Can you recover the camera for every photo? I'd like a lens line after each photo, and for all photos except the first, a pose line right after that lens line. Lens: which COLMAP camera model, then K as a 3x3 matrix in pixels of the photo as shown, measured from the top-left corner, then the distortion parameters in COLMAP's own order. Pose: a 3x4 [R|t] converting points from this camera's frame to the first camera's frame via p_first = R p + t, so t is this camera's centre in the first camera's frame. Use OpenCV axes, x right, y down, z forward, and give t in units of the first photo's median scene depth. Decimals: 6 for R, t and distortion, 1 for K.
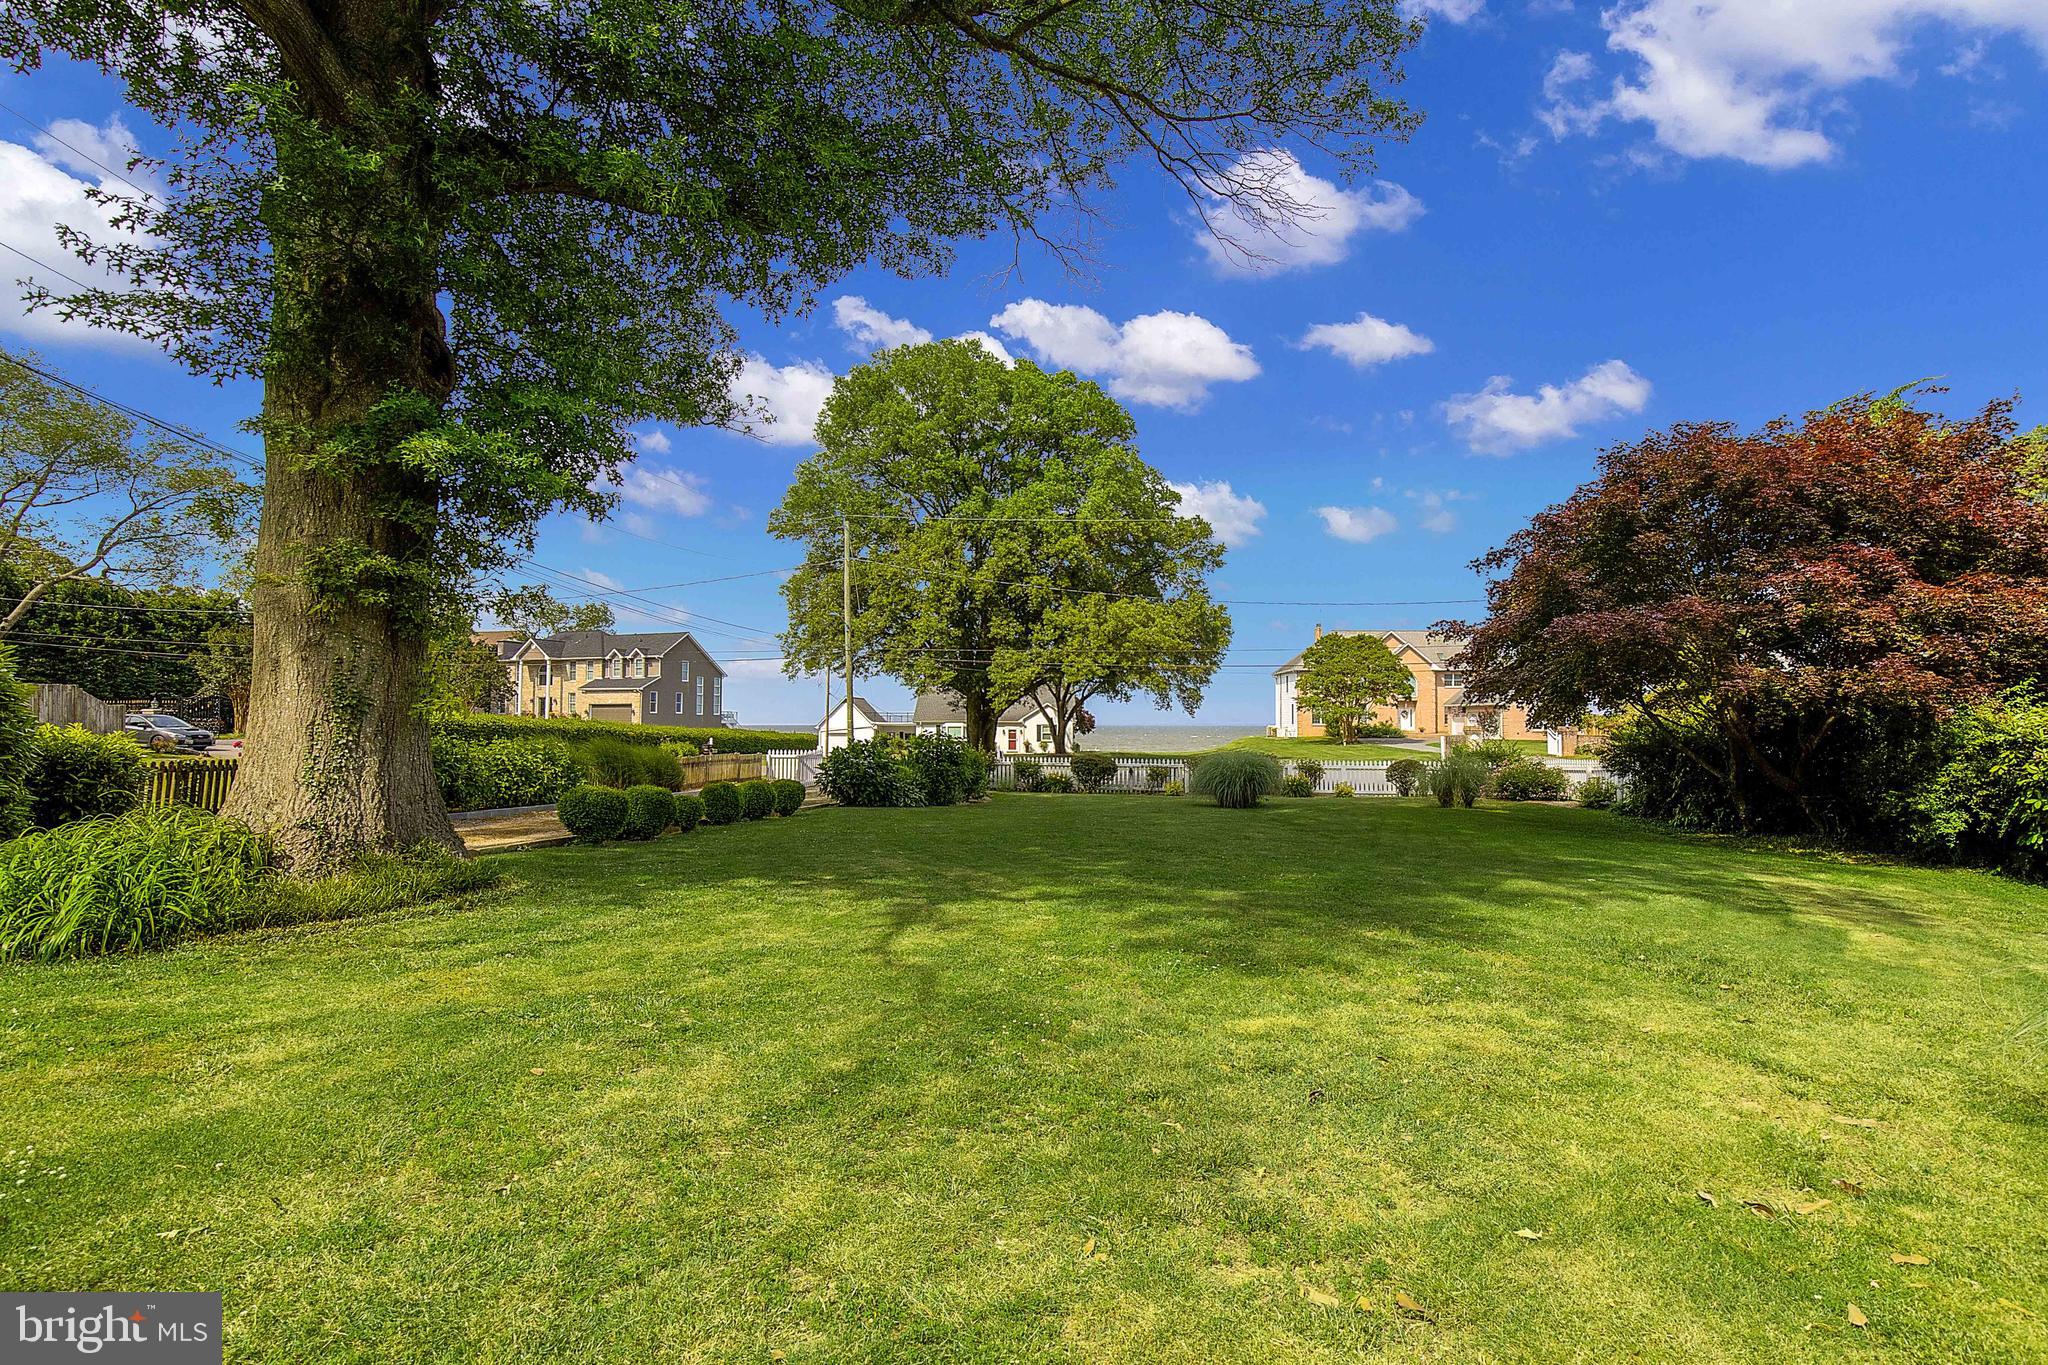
lens RADIAL K [[943.3, 0, 1057.5], [0, 943.3, 672.4], [0, 0, 1]] dist [-0.001104, 0.000019]
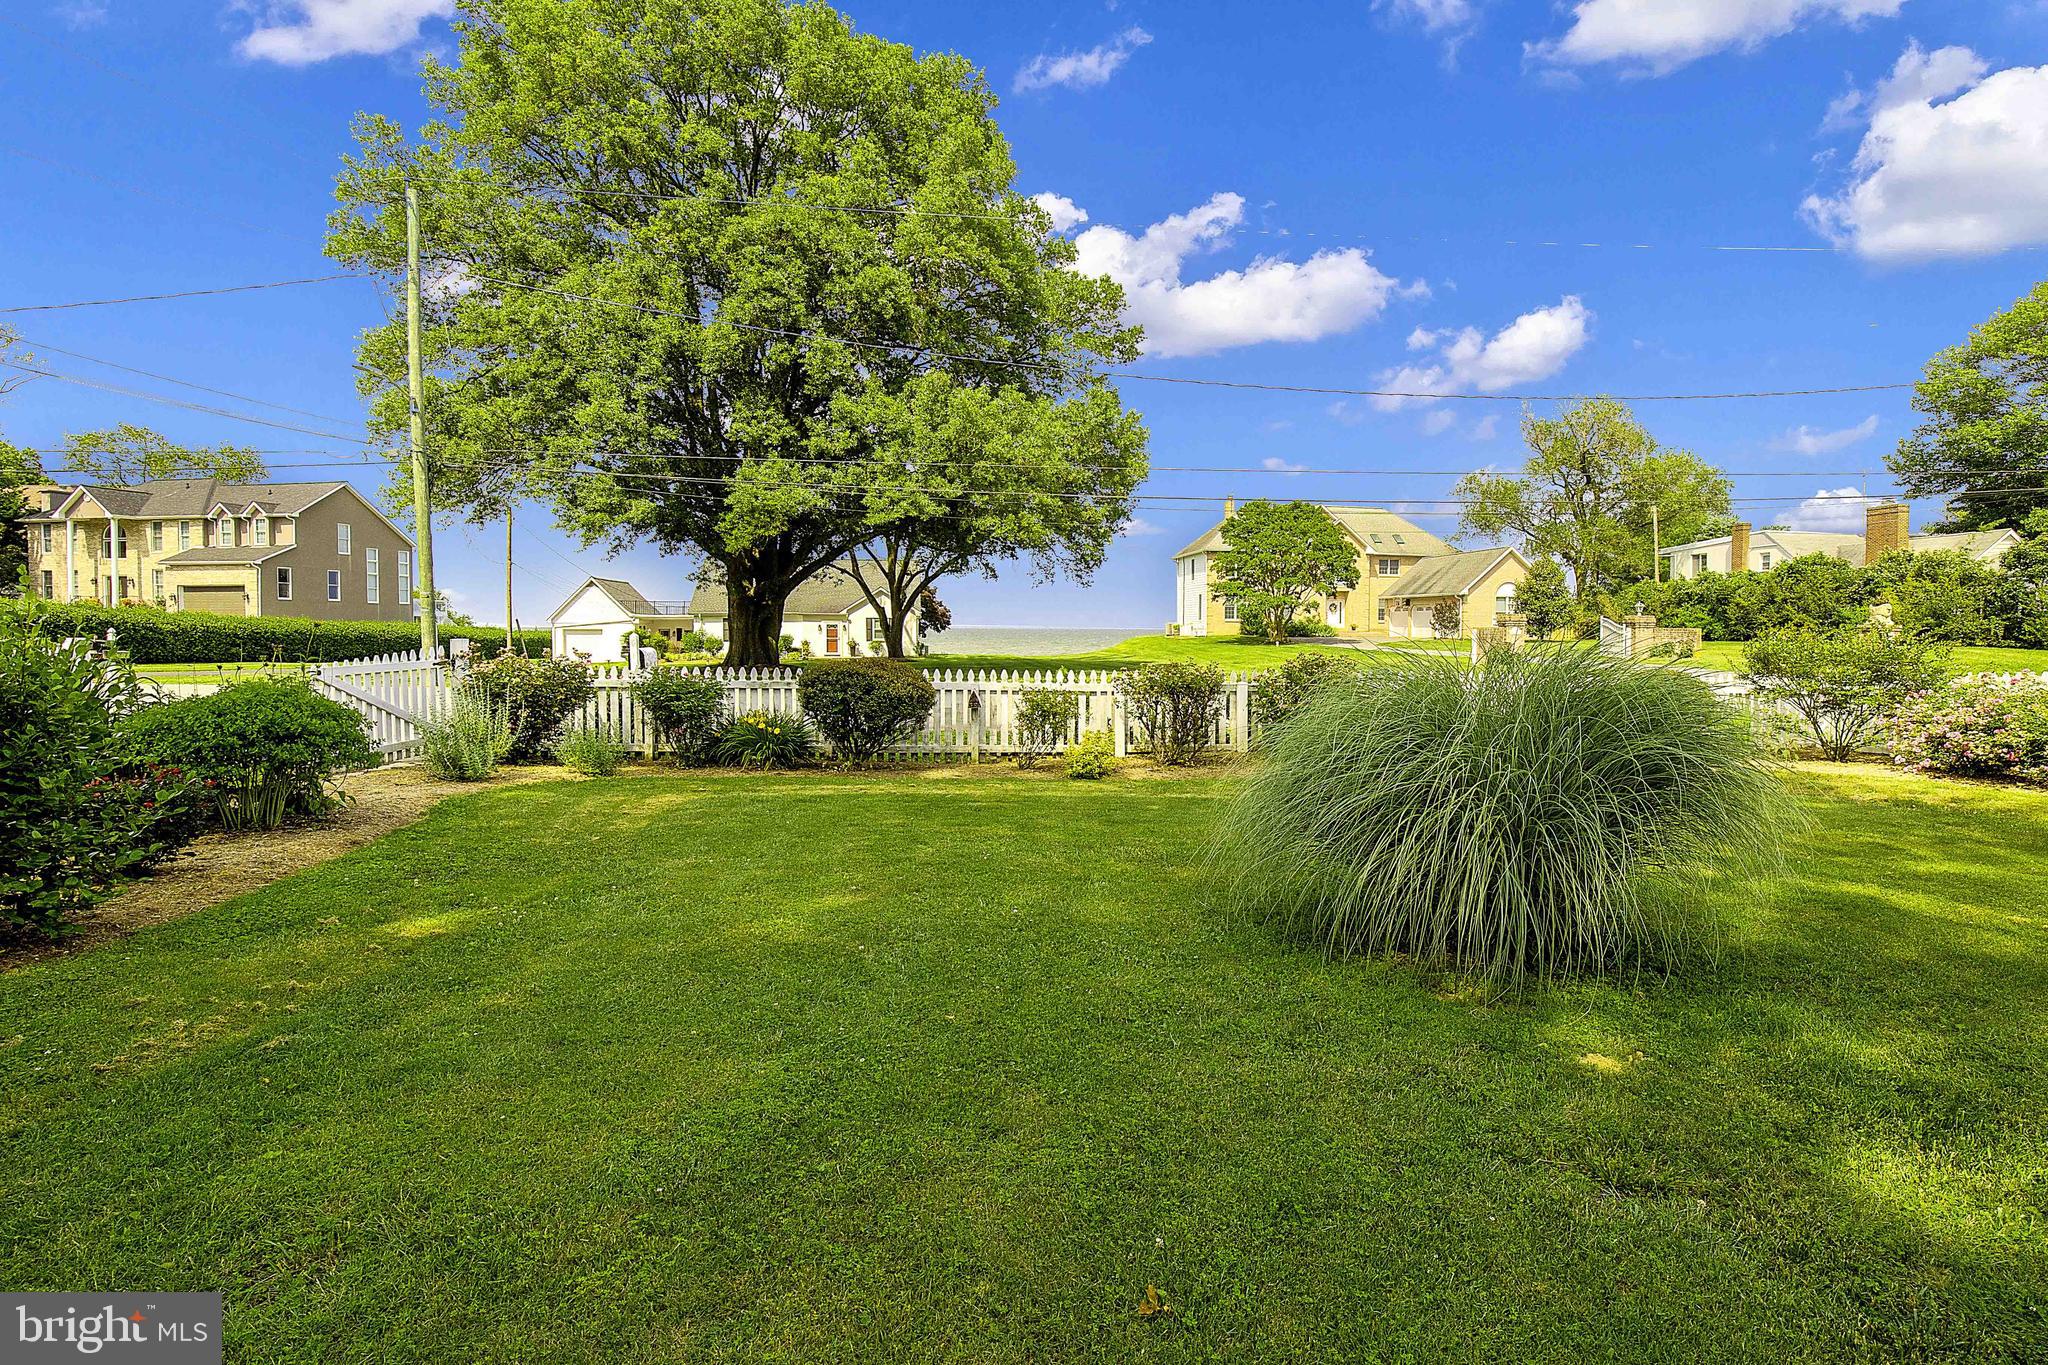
lens RADIAL K [[972.1, 0, 1079.0], [0, 972.1, 676.9], [0, 0, 1]] dist [-0.019702, -0.000539]
pose [[0.987103, -0.006288, 0.159963, 0.020977], [-0.010628, 0.994450, 0.104672, 0.020447], [-0.159734, -0.105022, 0.981558, 0.233813]]
